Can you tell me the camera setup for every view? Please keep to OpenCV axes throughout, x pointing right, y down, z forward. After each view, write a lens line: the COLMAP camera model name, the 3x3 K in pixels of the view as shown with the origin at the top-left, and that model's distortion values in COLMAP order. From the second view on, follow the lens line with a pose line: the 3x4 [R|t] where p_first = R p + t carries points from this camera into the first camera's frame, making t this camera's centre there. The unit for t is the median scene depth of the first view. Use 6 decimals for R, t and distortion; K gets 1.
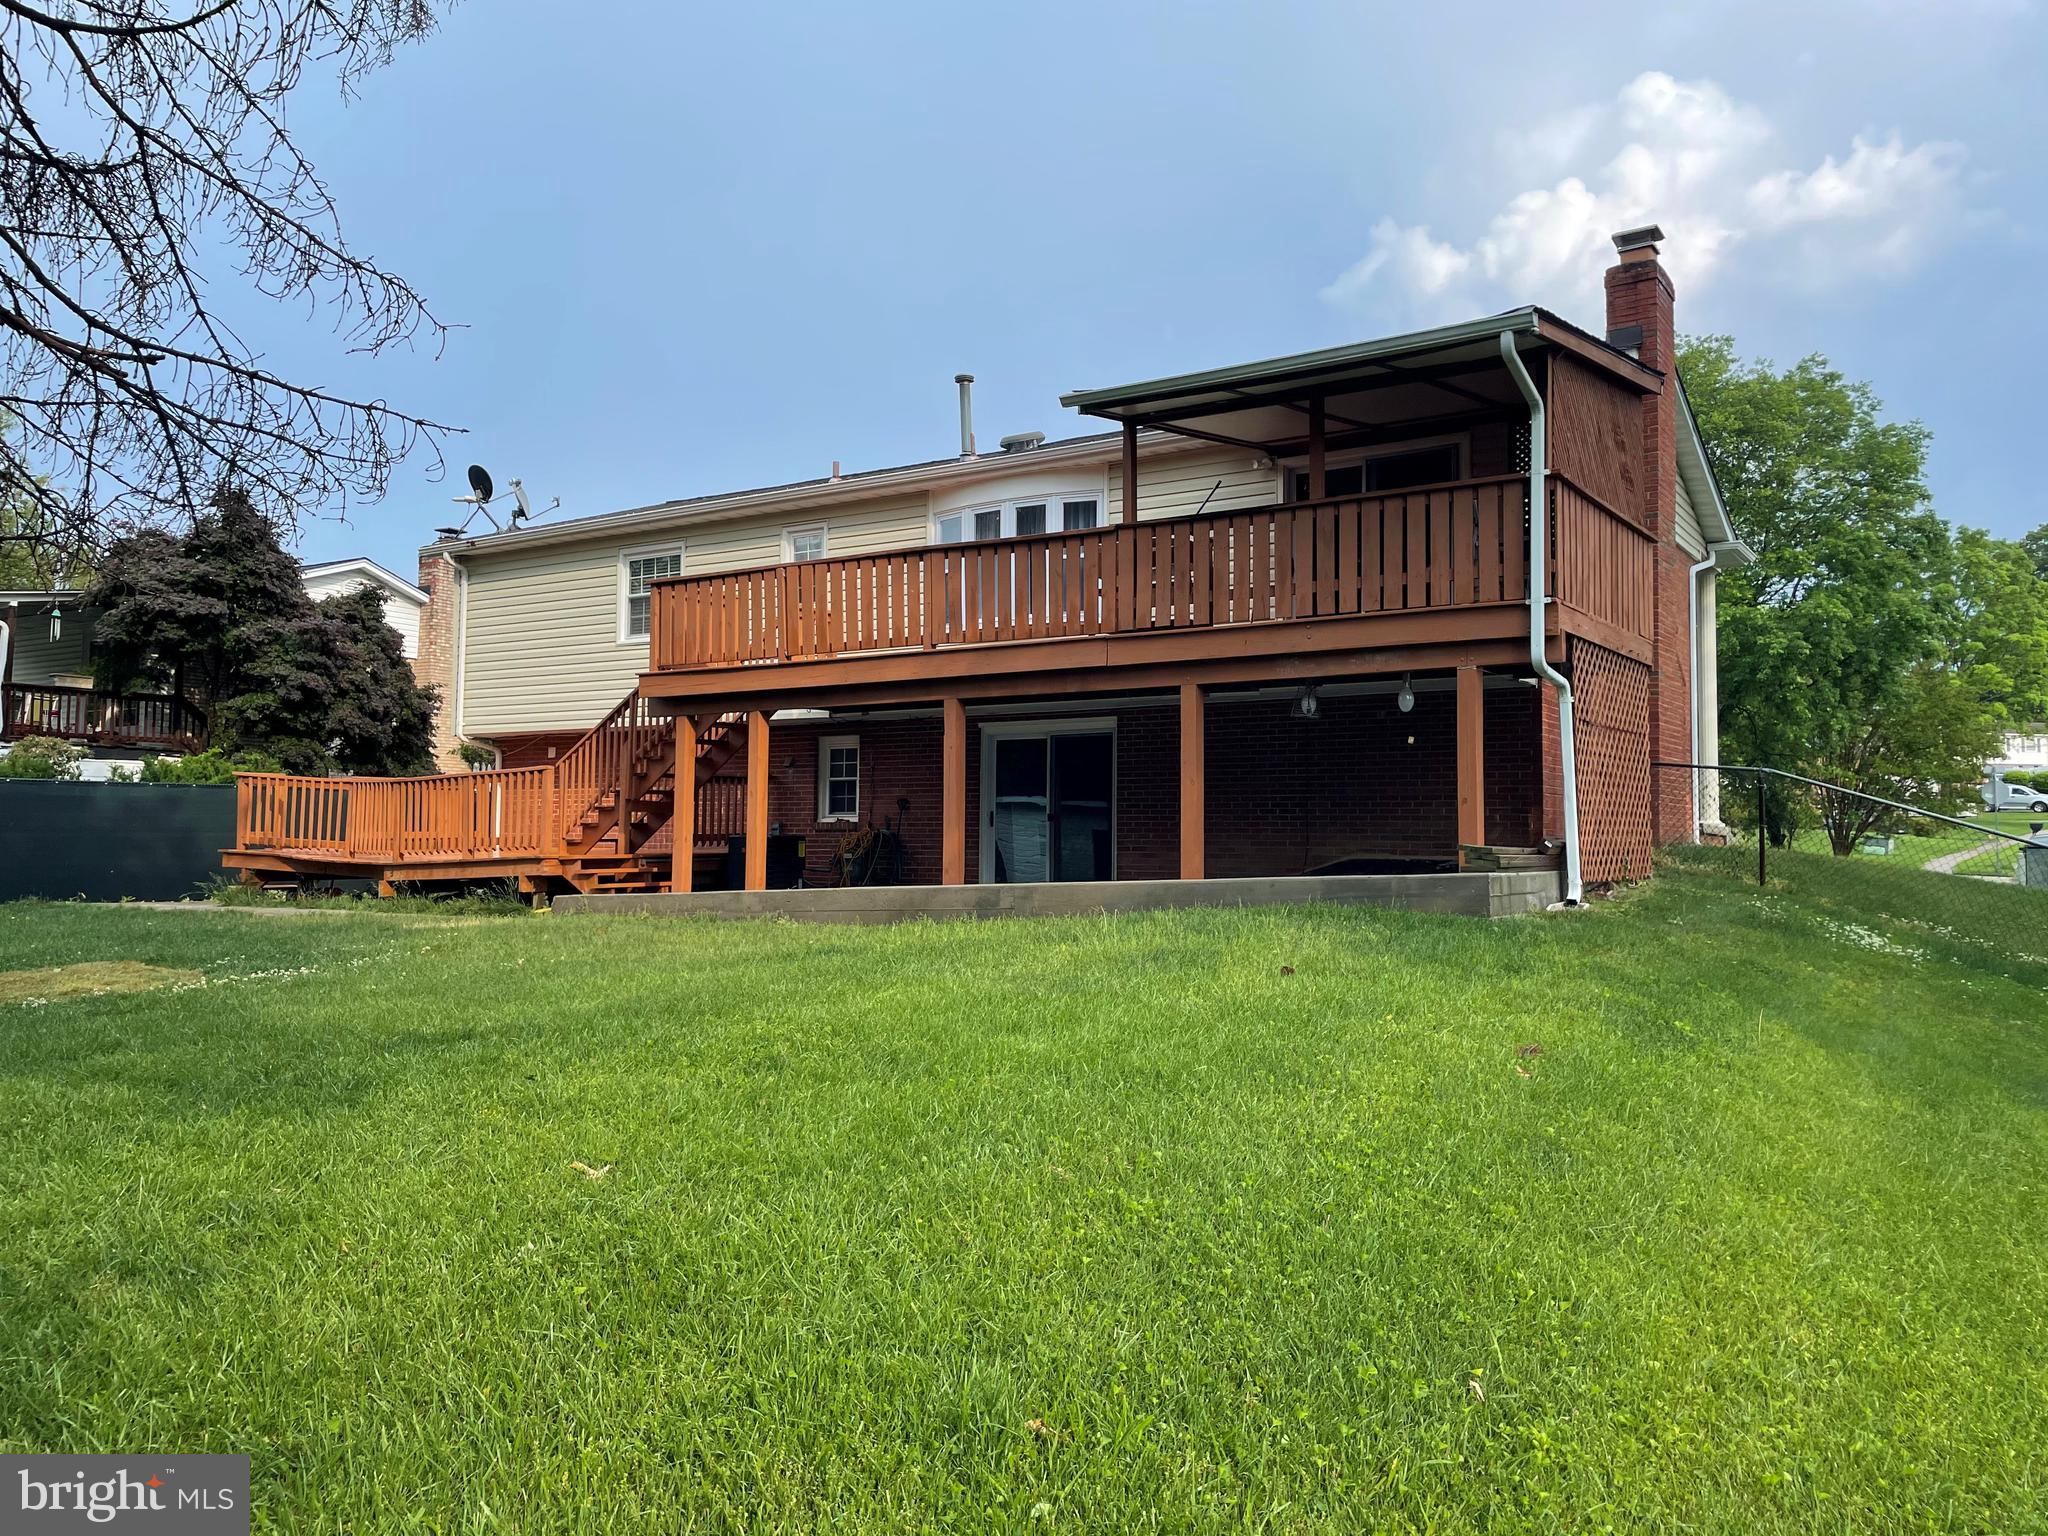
lens RADIAL K [[1504.6, 0, 1082.7], [0, 1504.6, 787.1], [0, 0, 1]] dist [0.093748, -0.124673]
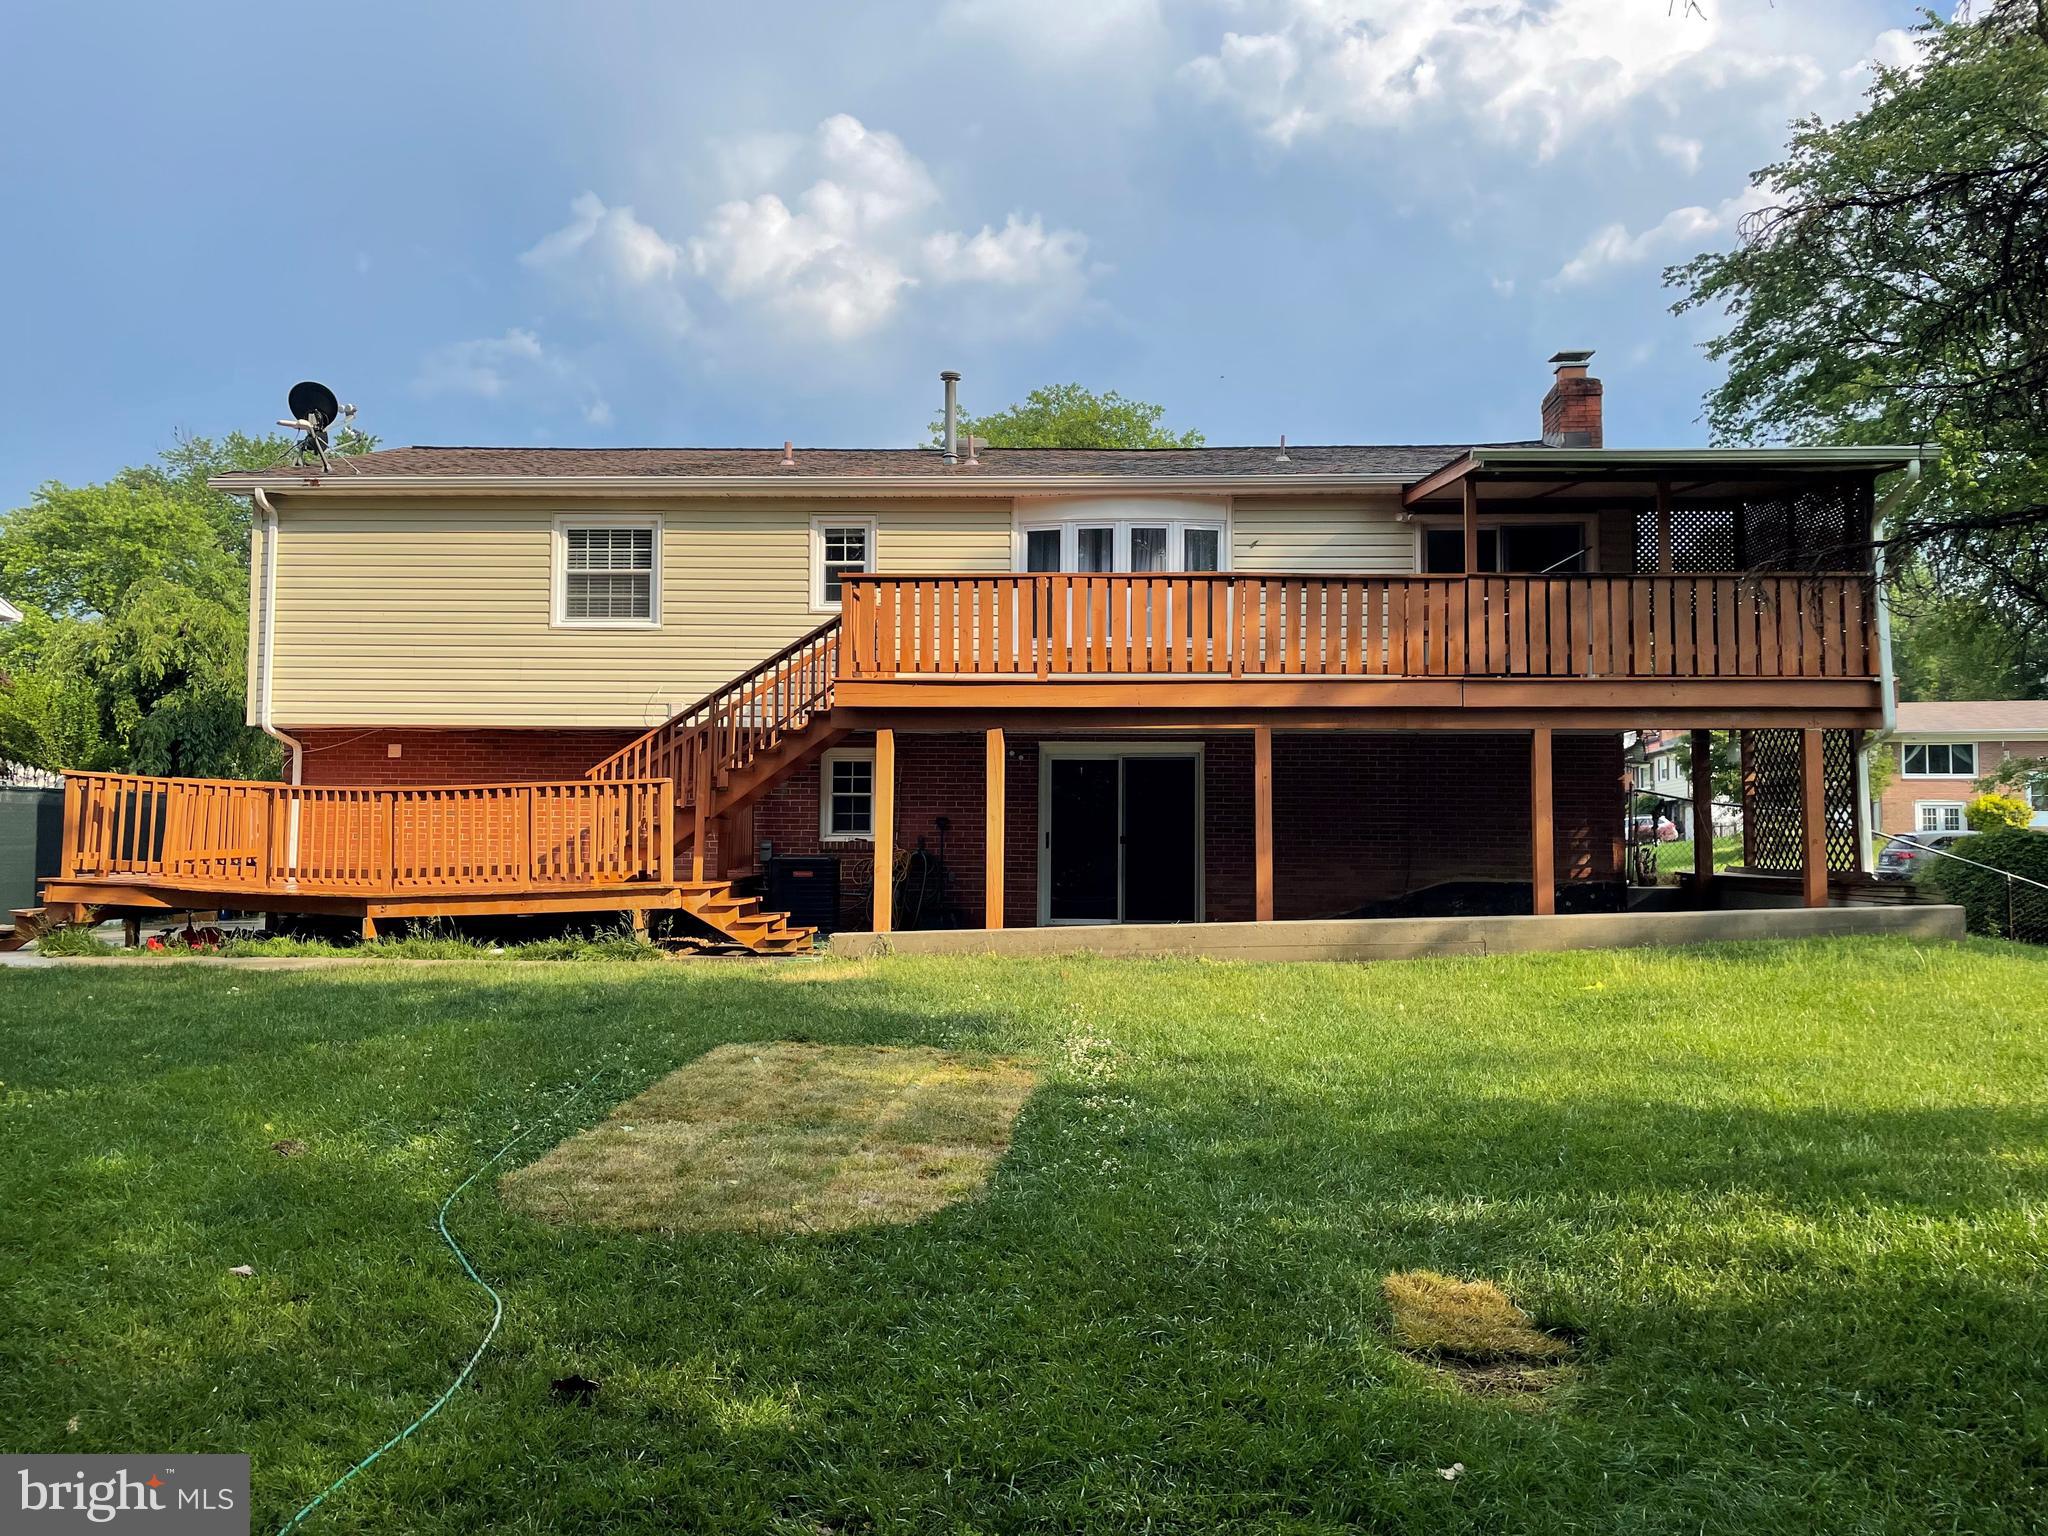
lens RADIAL K [[1516.6, 0, 1024.0], [0, 1516.6, 768.0], [0, 0, 1]] dist [0.098087, -0.107263]
pose [[0.874970, 0.025687, 0.483494, -0.514594], [-0.021829, 0.999669, -0.013607, -0.011007], [-0.483684, 0.001351, 0.875242, 0.140686]]
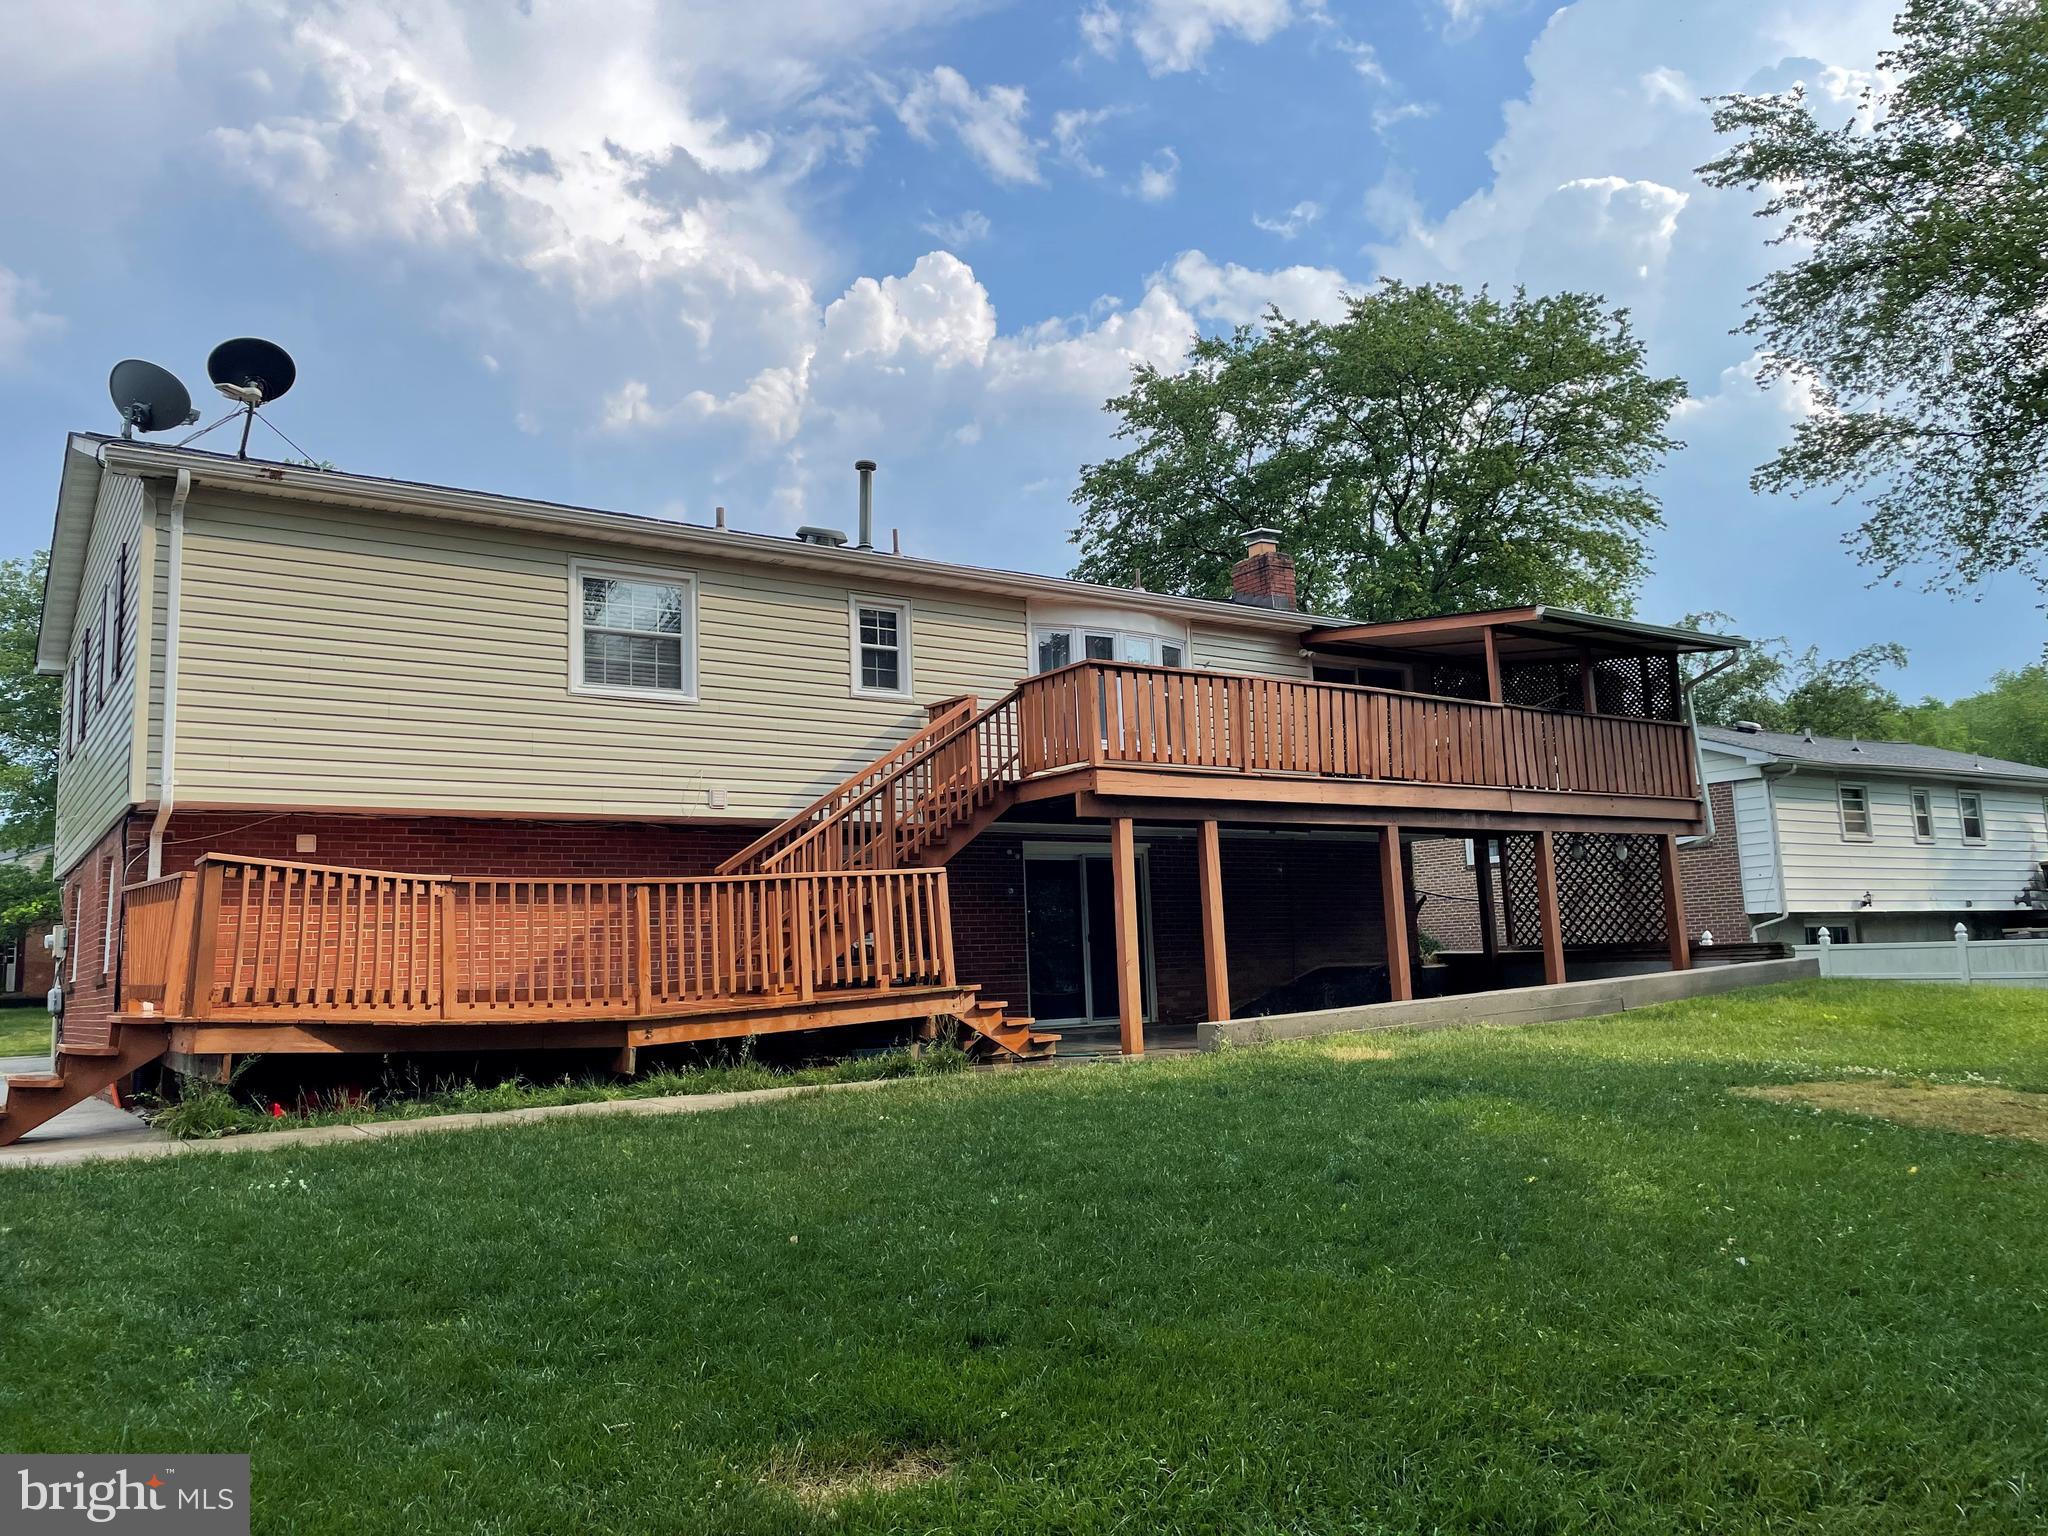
lens RADIAL K [[1516.6, 0, 1024.0], [0, 1516.6, 768.0], [0, 0, 1]] dist [0.098087, -0.107263]
pose [[0.406071, 0.100234, 0.908328, -0.898292], [0.002452, 0.993843, -0.110767, 0.017739], [-0.913838, 0.047206, 0.403325, 0.567615]]
